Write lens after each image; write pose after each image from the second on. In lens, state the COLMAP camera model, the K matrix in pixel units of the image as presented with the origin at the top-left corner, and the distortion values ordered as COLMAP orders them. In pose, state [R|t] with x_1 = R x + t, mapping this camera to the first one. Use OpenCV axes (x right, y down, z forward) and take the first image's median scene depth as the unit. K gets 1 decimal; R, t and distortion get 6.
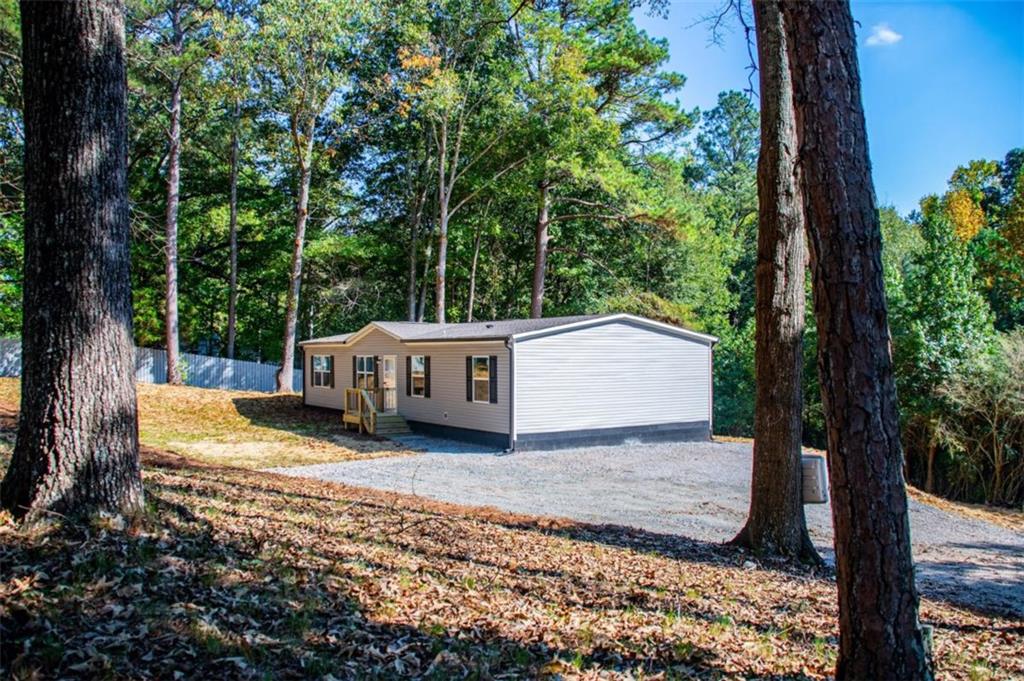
lens RADIAL K [[797.5, 0, 512.0], [0, 797.5, 340.5], [0, 0, 1]] dist [-0.133999, 0.091798]
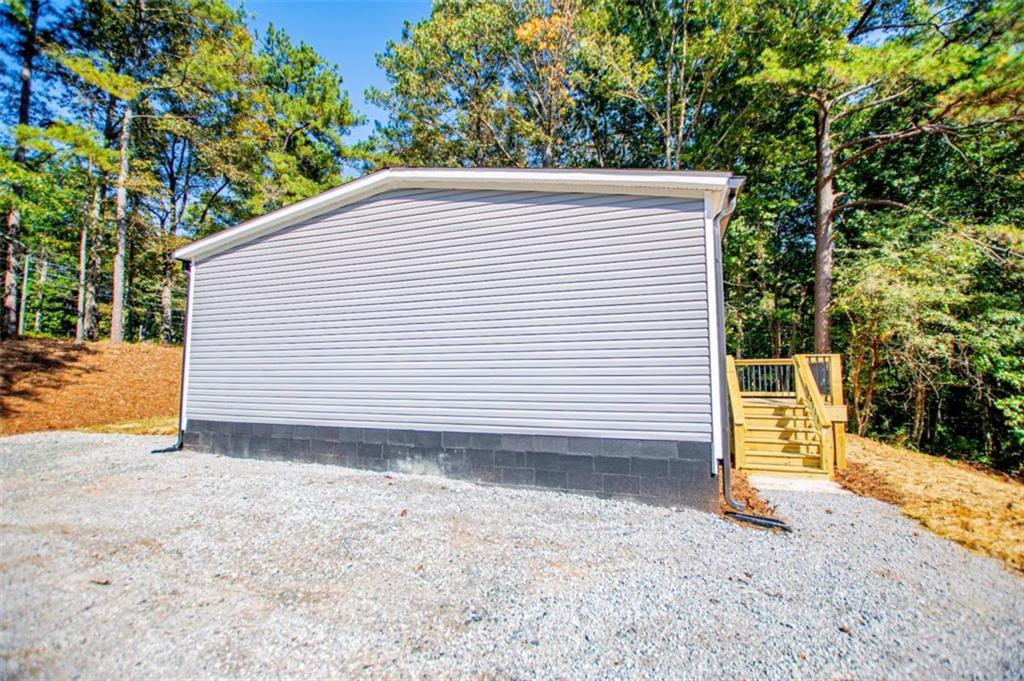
lens RADIAL K [[449.9, 0, 515.6], [0, 449.9, 340.9], [0, 0, 1]] dist [-0.028738, 0.001269]
pose [[0.602009, -0.061817, -0.796093, 0.272136], [0.018280, 0.997804, -0.063657, 0.056174], [0.798280, 0.023769, 0.601817, 0.655716]]
